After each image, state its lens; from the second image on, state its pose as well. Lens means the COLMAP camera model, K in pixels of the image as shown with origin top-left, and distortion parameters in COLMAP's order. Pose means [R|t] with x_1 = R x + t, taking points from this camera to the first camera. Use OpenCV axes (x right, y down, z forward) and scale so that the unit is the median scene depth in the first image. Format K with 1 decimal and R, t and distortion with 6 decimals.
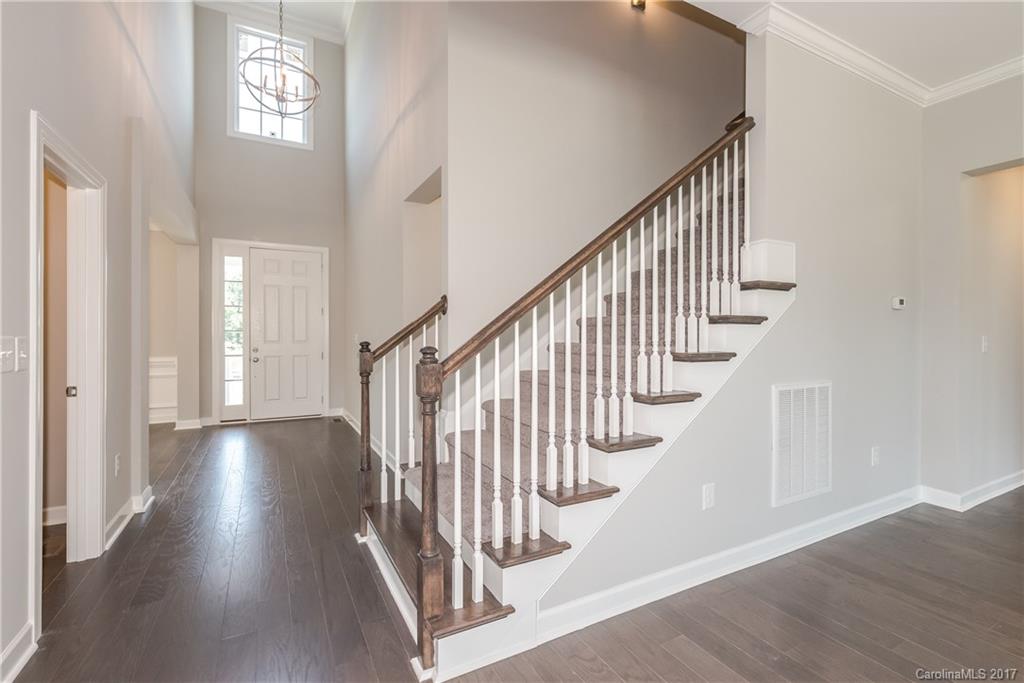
lens RADIAL K [[444.9, 0, 507.5], [0, 444.9, 335.0], [0, 0, 1]] dist [-0.001779, -0.000576]
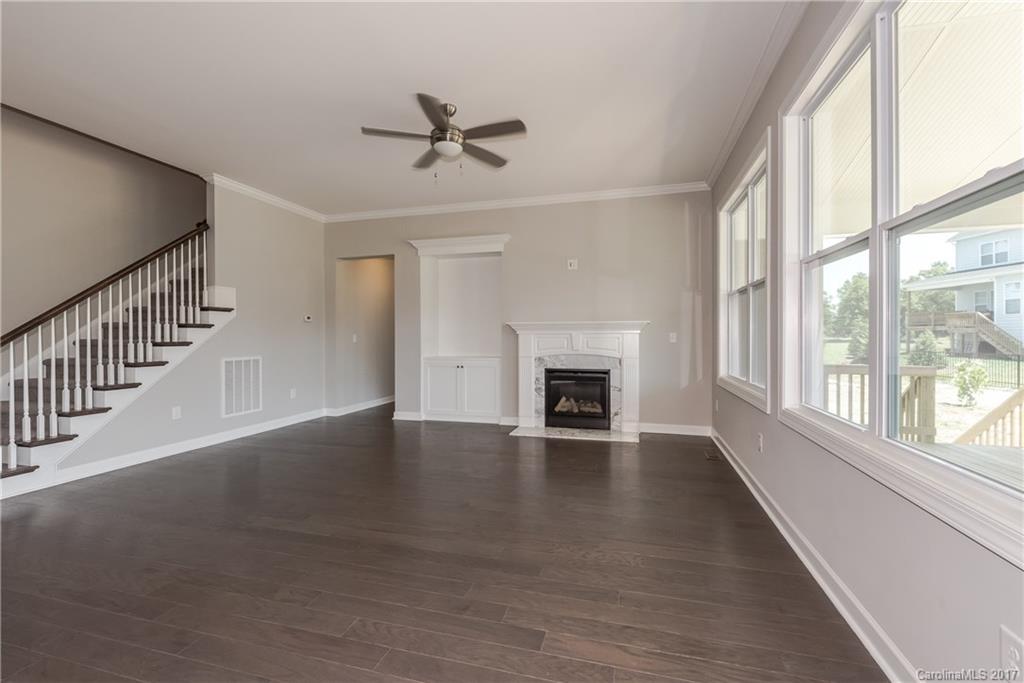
lens RADIAL K [[446.6, 0, 496.9], [0, 446.6, 339.4], [0, 0, 1]] dist [-0.004503, -0.000640]
pose [[0.695847, -0.007991, 0.718146, 0.012315], [0.005117, 0.999968, 0.006168, 0.019977], [-0.718172, -0.000618, 0.695865, -1.252568]]
